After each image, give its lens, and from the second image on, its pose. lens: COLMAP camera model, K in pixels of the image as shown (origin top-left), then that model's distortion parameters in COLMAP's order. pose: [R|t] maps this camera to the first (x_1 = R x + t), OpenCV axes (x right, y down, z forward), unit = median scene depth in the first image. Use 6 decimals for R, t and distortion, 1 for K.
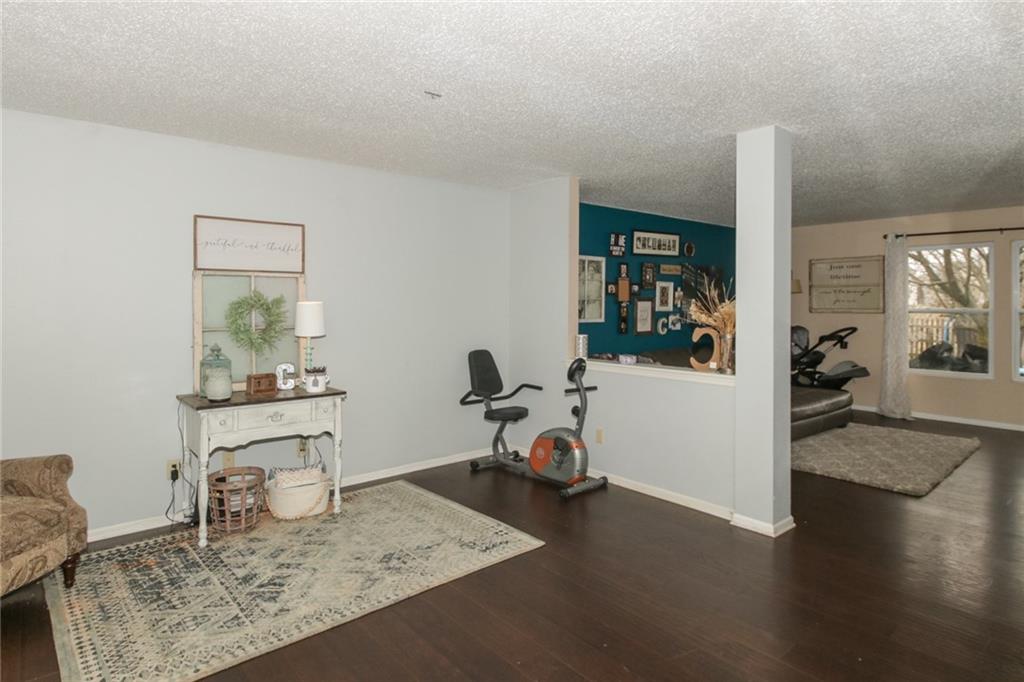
lens RADIAL K [[582.7, 0, 512.2], [0, 582.7, 310.5], [0, 0, 1]] dist [0.000226, -0.001308]
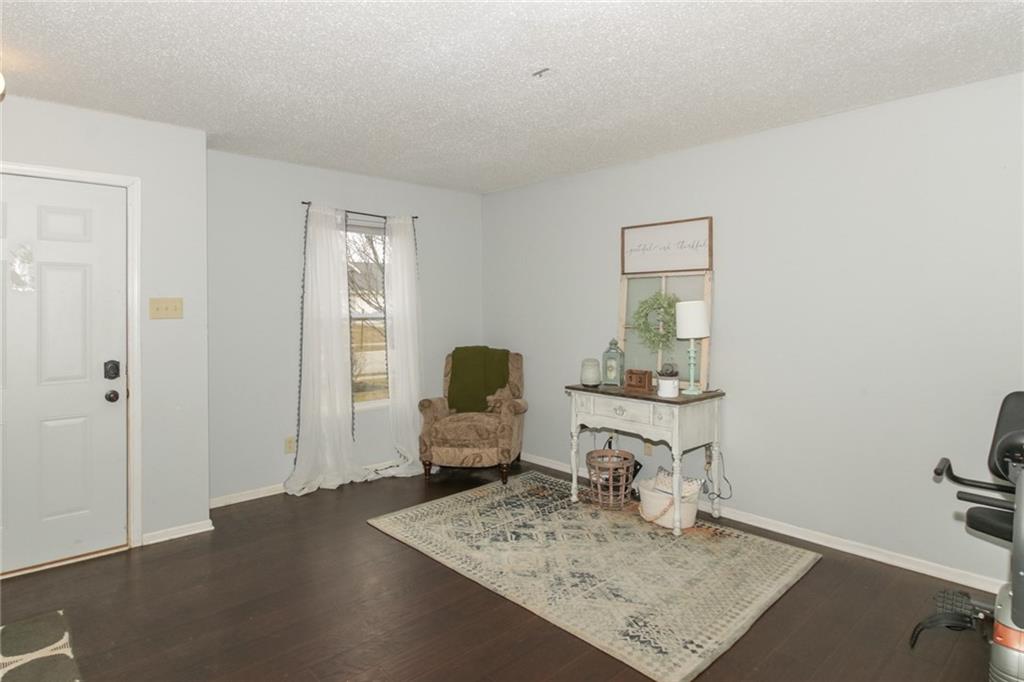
lens RADIAL K [[552.3, 0, 462.9], [0, 552.3, 309.2], [0, 0, 1]] dist [0.015309, 0.000188]
pose [[0.001512, 0.003050, -0.999994, 0.647466], [-0.007541, 0.999967, 0.003039, -0.001591], [0.999970, 0.007537, 0.001535, 0.778145]]
